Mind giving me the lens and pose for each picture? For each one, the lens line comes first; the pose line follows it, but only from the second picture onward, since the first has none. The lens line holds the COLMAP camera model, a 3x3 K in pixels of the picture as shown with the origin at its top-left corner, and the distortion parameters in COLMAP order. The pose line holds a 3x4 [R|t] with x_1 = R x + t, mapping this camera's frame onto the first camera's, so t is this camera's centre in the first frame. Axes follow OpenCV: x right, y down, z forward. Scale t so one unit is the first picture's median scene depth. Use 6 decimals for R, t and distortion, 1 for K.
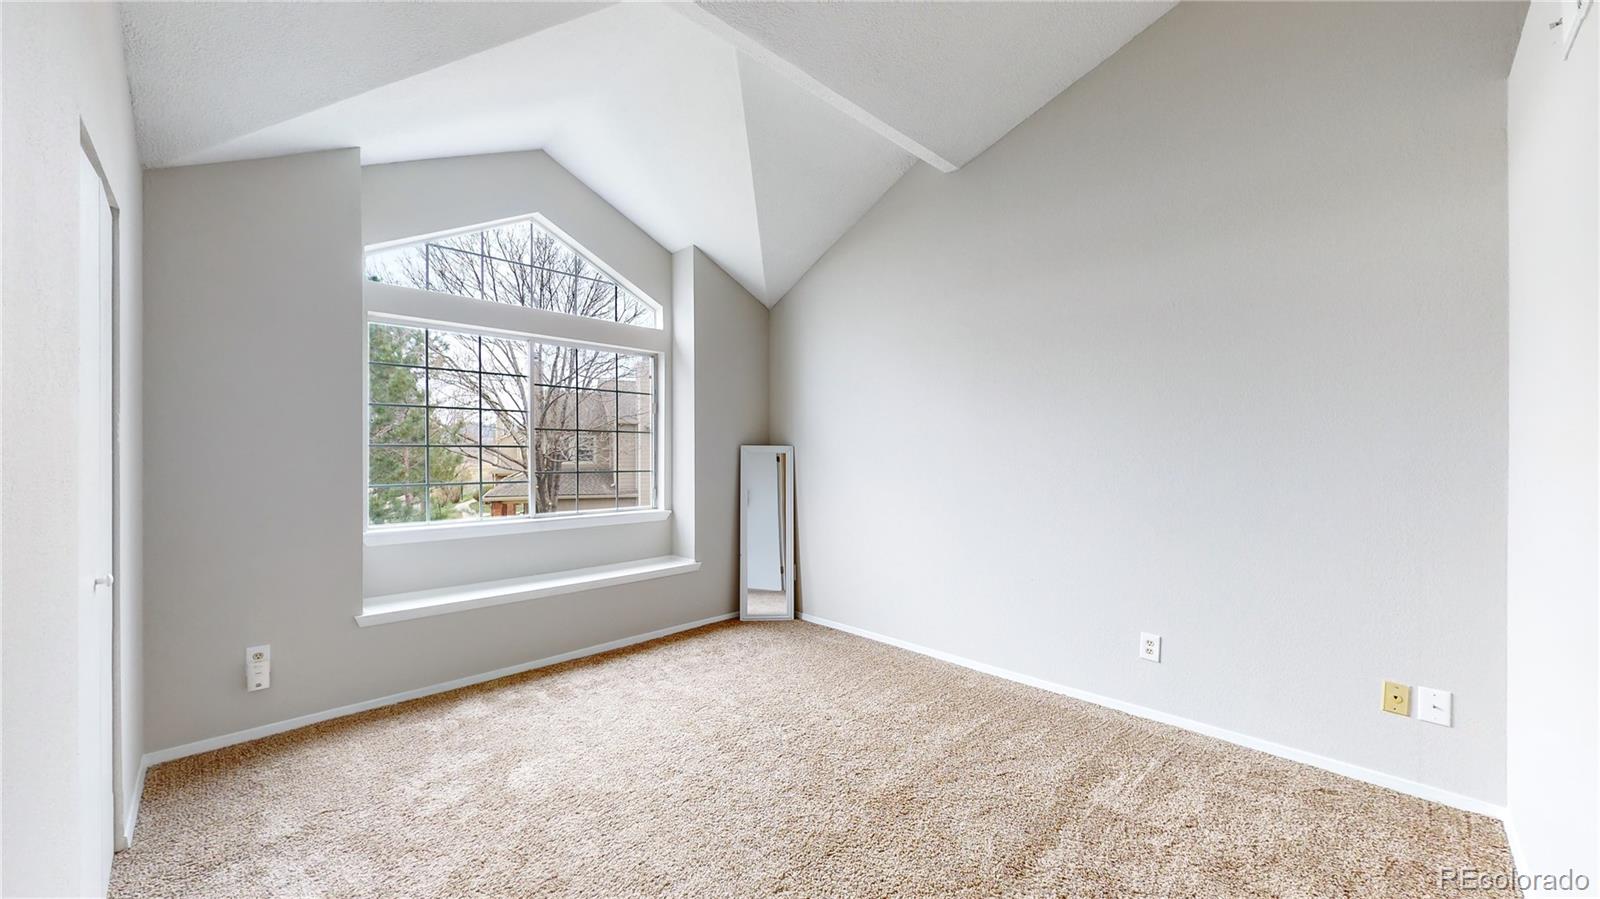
lens RADIAL K [[585.6, 0, 805.2], [0, 585.6, 449.0], [0, 0, 1]] dist [0.001133, -0.000801]
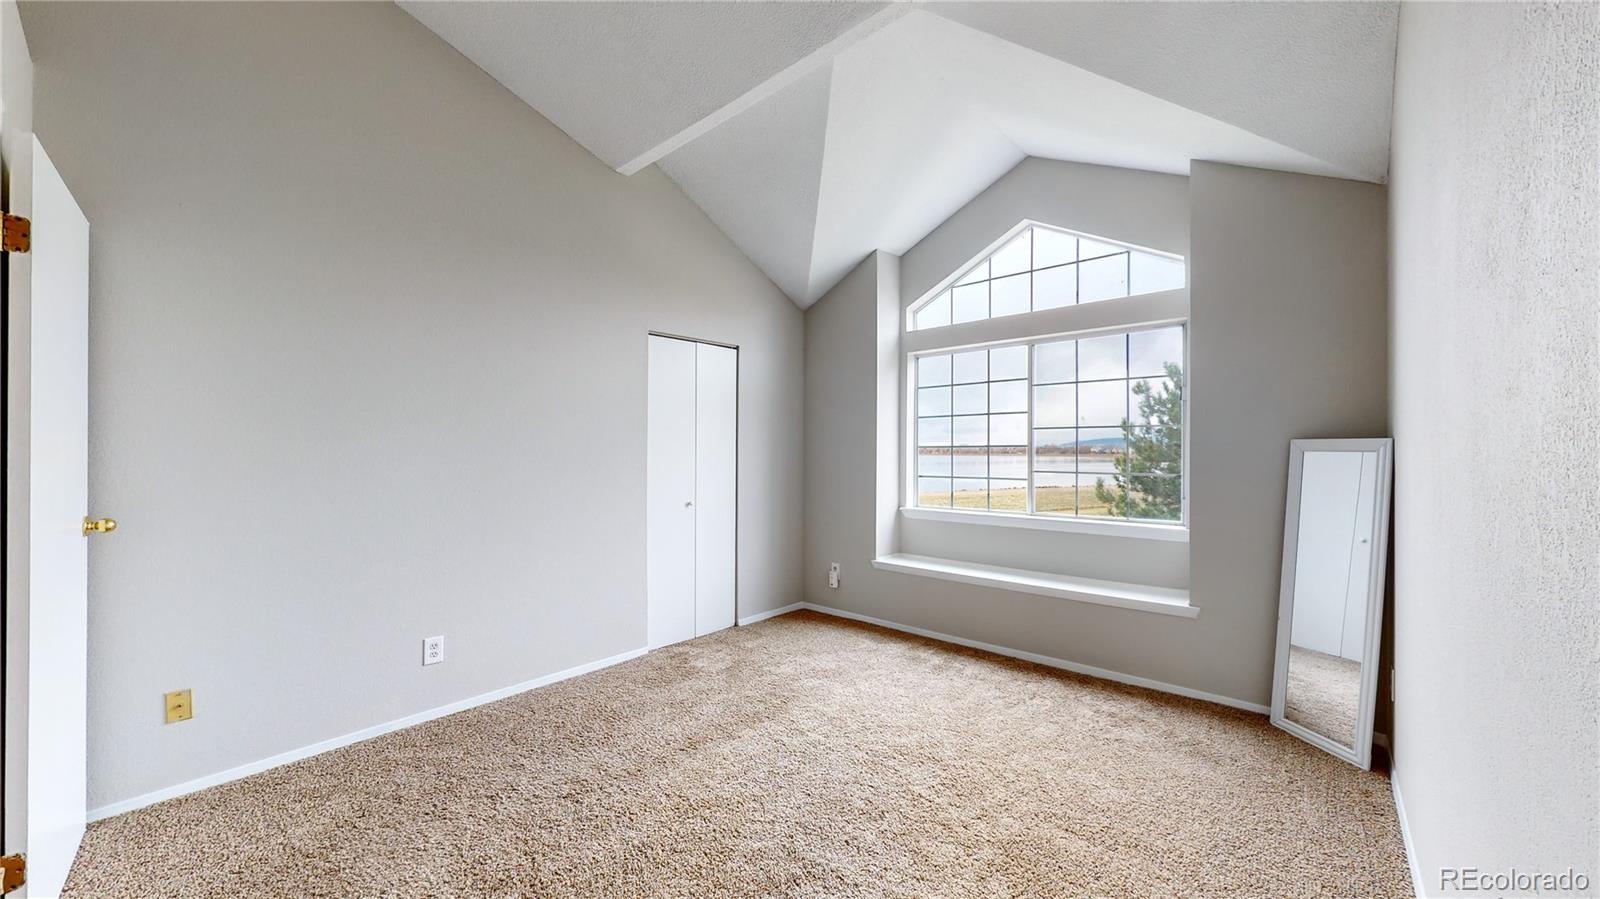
lens RADIAL K [[585.6, 0, 792.6], [0, 585.6, 453.2], [0, 0, 1]] dist [0.001133, -0.000801]
pose [[0.059239, 0.004753, -0.998233, 0.575199], [0.008116, 0.999953, 0.005243, -0.000743], [0.998211, -0.008412, 0.059197, 0.553700]]
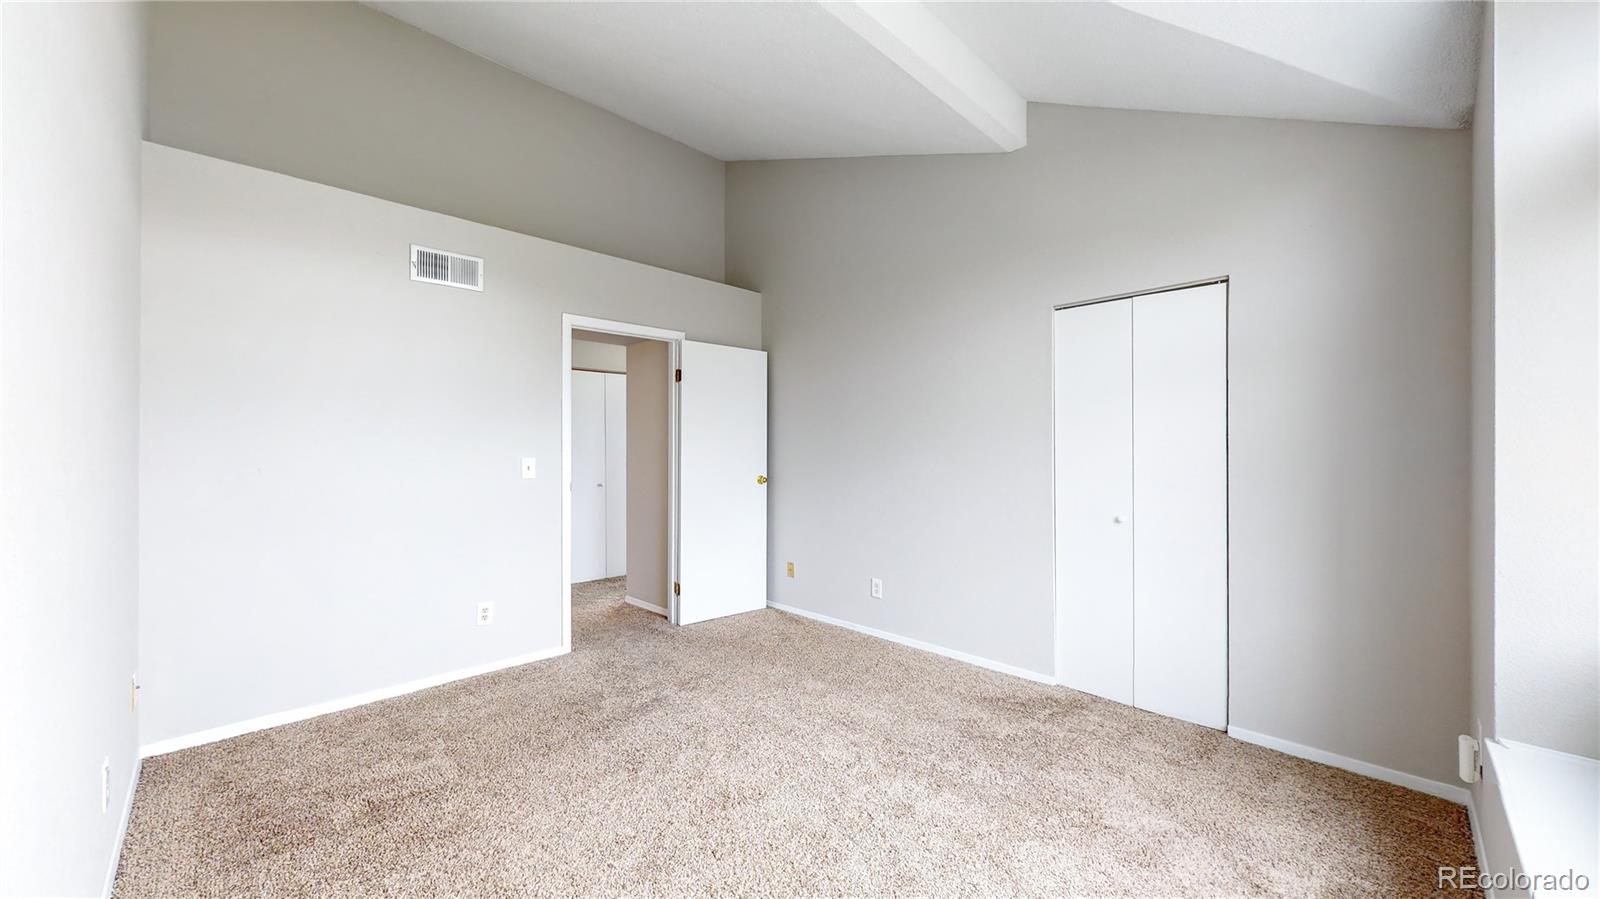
lens RADIAL K [[585.6, 0, 795.7], [0, 585.6, 453.4], [0, 0, 1]] dist [0.001133, -0.000801]
pose [[-0.999928, 0.012005, 0.000839, -0.073996], [0.012012, 0.999889, 0.008770, -0.006937], [-0.000733, 0.008779, -0.999961, 1.225804]]
